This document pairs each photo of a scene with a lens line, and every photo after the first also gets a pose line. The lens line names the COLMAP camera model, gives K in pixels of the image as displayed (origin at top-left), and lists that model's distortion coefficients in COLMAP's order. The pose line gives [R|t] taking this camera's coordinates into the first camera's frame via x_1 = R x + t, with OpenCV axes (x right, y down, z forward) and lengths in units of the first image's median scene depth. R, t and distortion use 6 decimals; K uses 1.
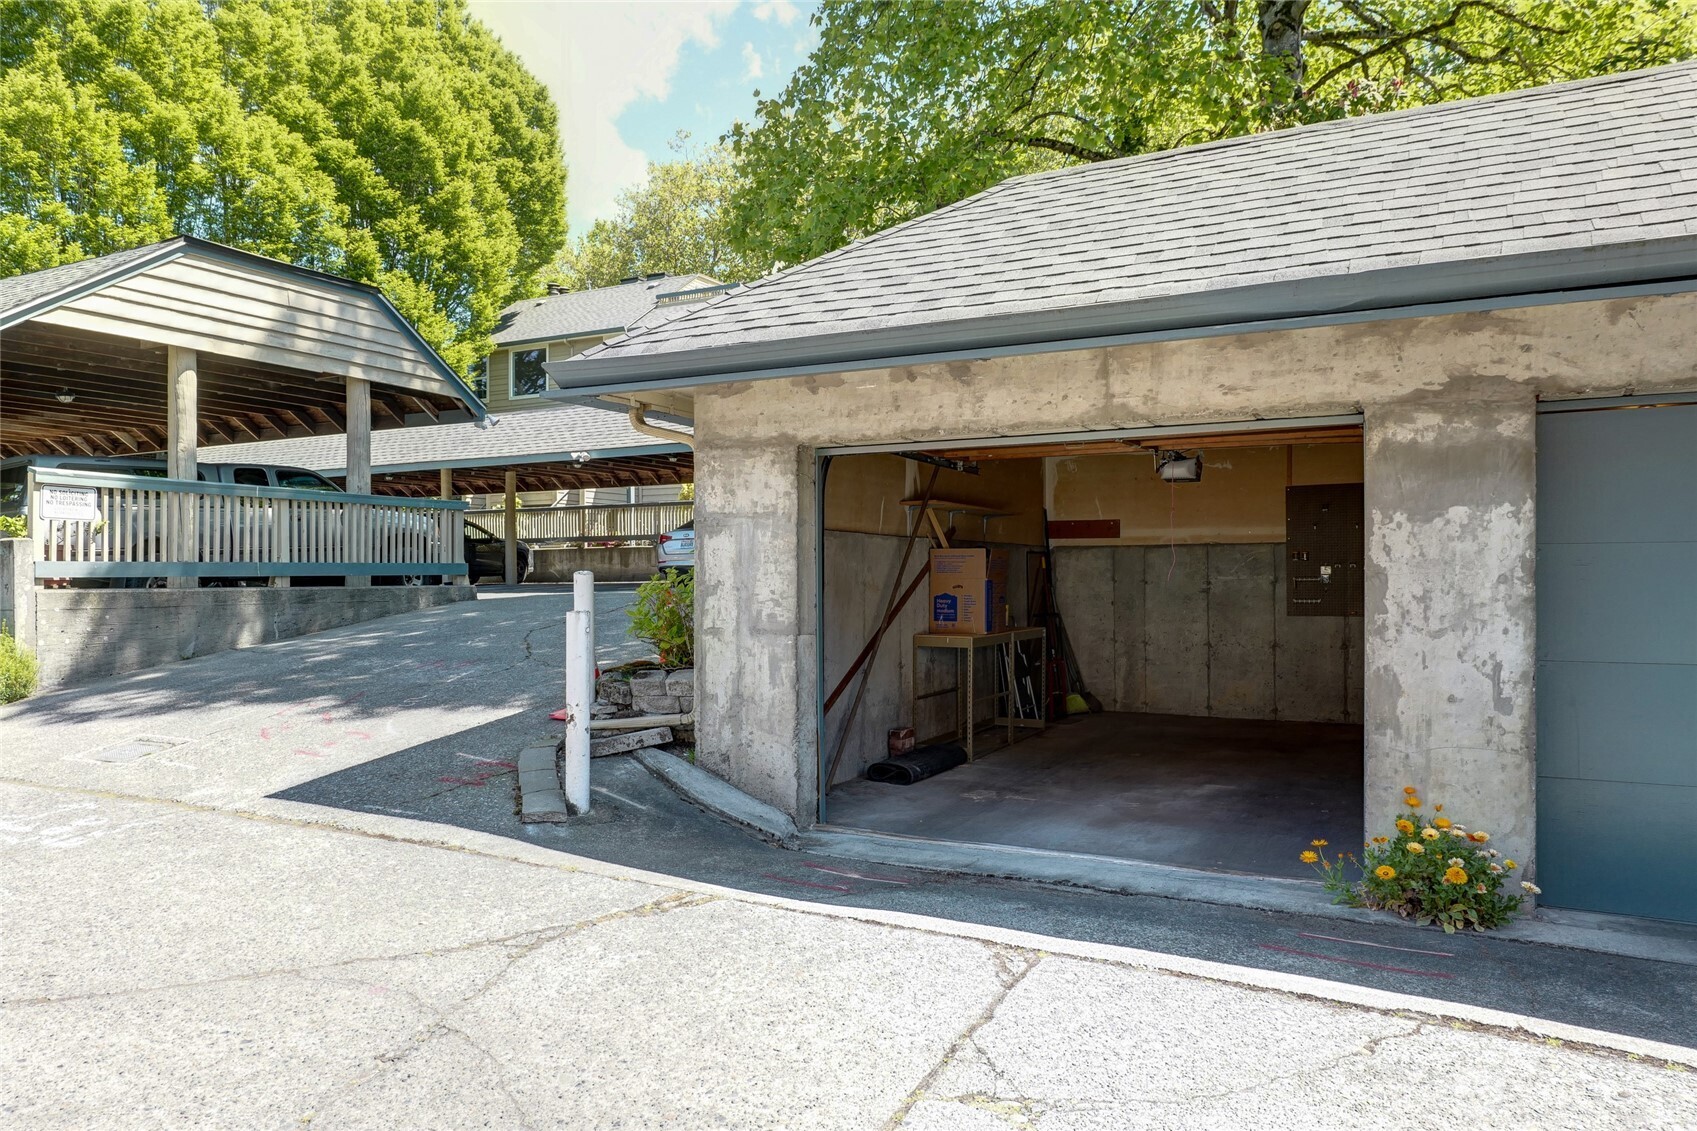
lens RADIAL K [[1135.7, 0, 848.5], [0, 1135.7, 565.5], [0, 0, 1]] dist [0.003939, 0.000849]
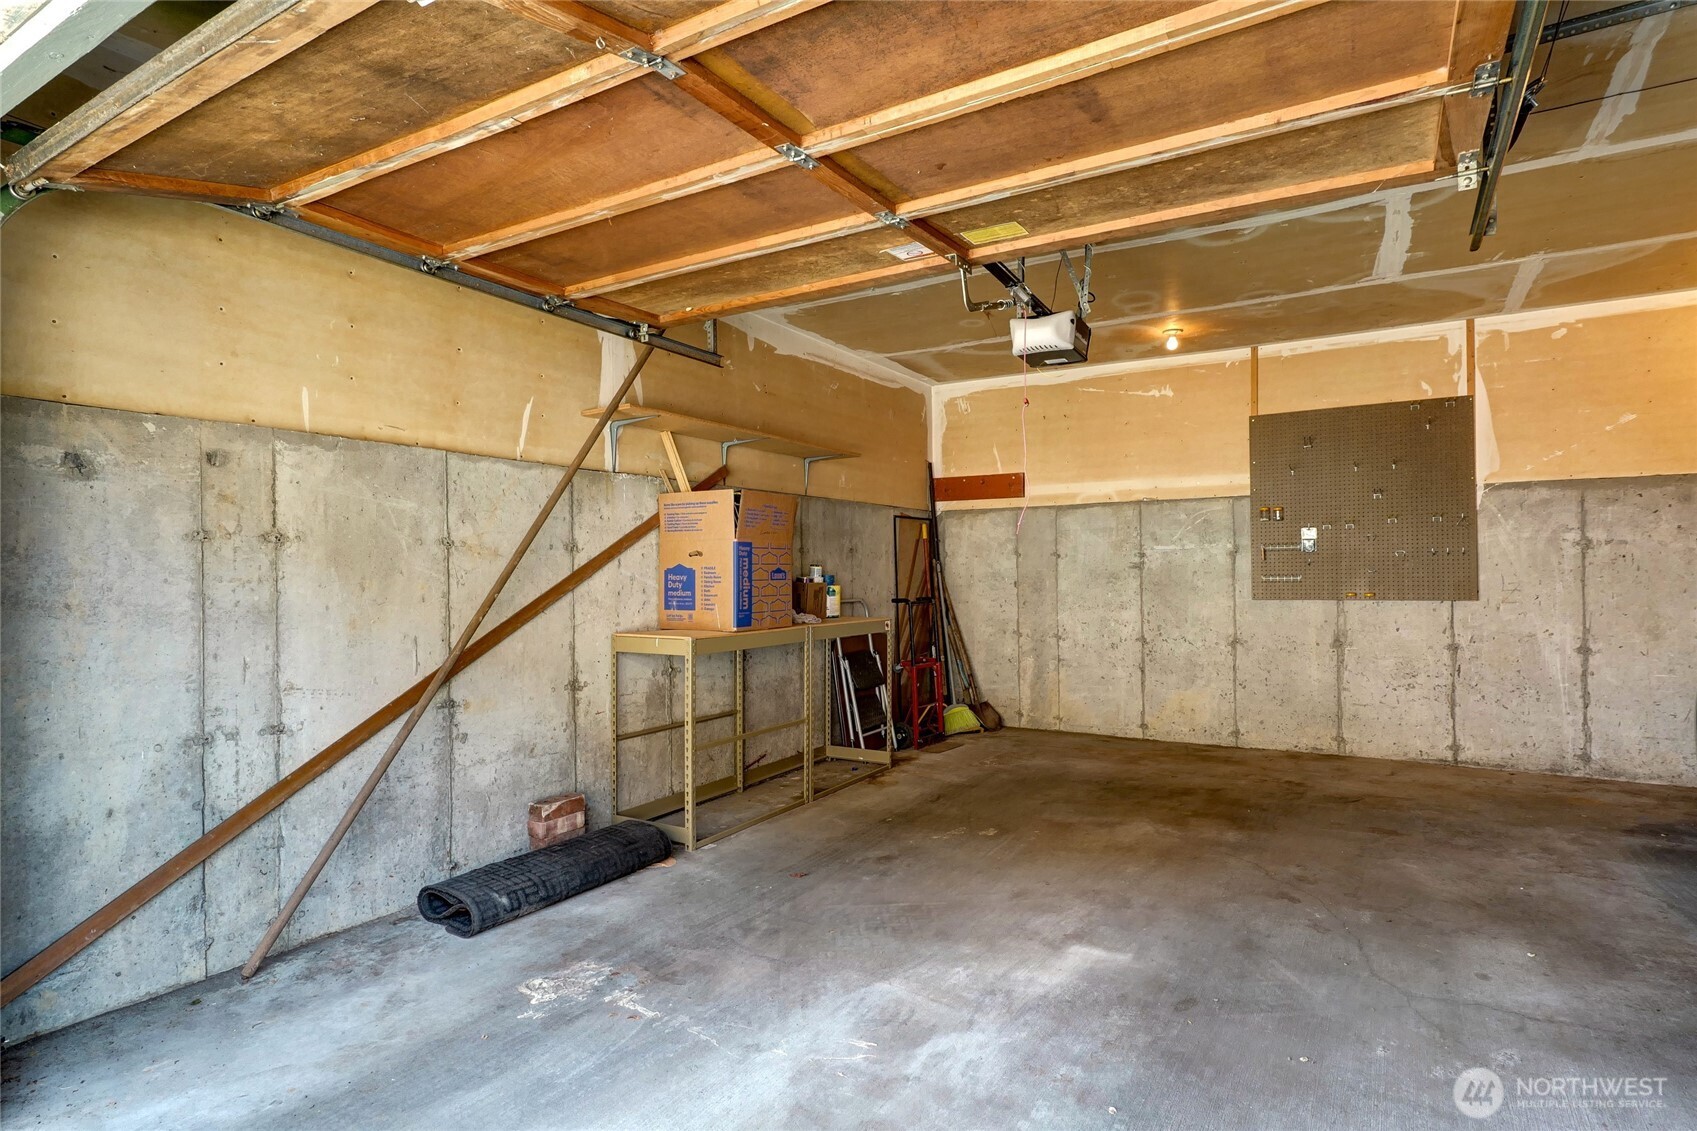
lens RADIAL K [[886.1, 0, 848.5], [0, 886.1, 565.5], [0, 0, 1]] dist [-0.001568, -0.000084]
pose [[0.997601, -0.006303, -0.068942, 0.171102], [0.006474, 0.999976, 0.002269, 0.019804], [0.068926, -0.002710, 0.997618, 0.427336]]
